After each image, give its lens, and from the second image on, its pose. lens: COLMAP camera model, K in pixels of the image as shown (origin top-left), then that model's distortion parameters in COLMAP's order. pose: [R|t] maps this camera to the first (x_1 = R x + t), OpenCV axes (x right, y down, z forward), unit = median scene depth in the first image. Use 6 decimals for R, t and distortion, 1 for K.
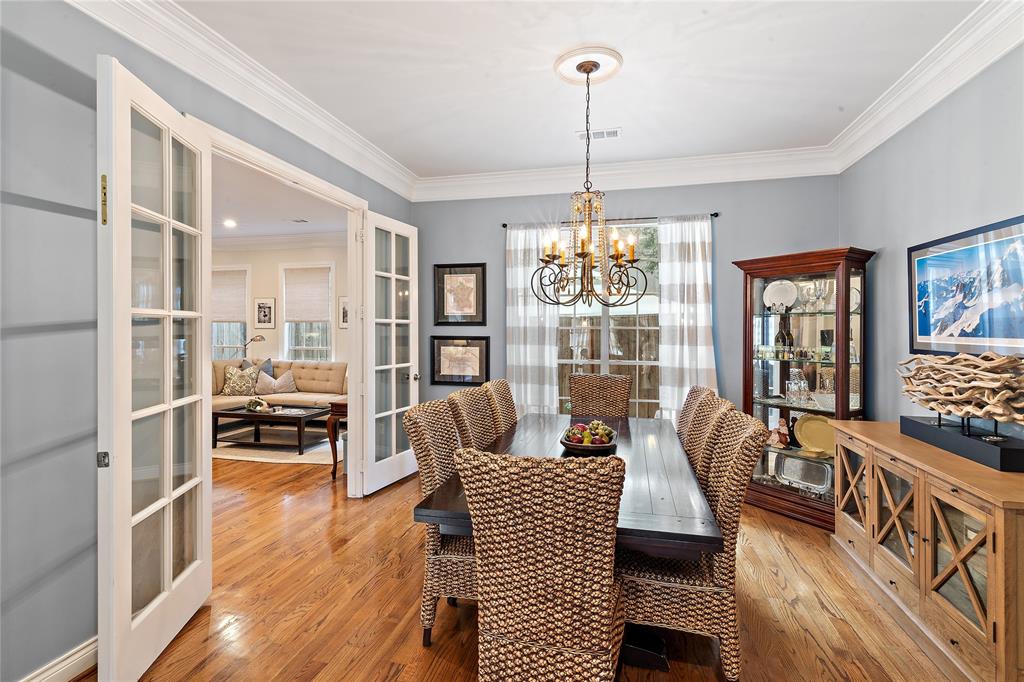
lens RADIAL K [[495.1, 0, 503.4], [0, 495.1, 331.4], [0, 0, 1]] dist [0.005157, 0.000392]
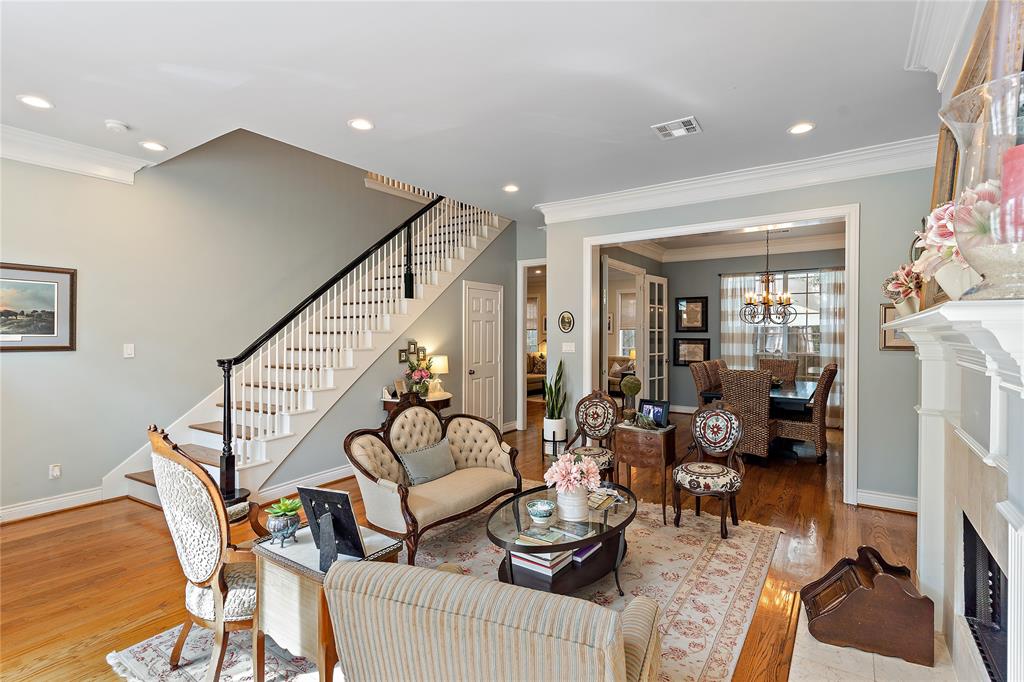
lens RADIAL K [[495.1, 0, 503.4], [0, 495.1, 331.4], [0, 0, 1]] dist [0.005157, 0.000392]
pose [[0.933508, -0.001192, -0.358555, -0.085793], [-0.002260, 0.999955, -0.009208, 0.002878], [0.358550, 0.009406, 0.933463, -0.932714]]
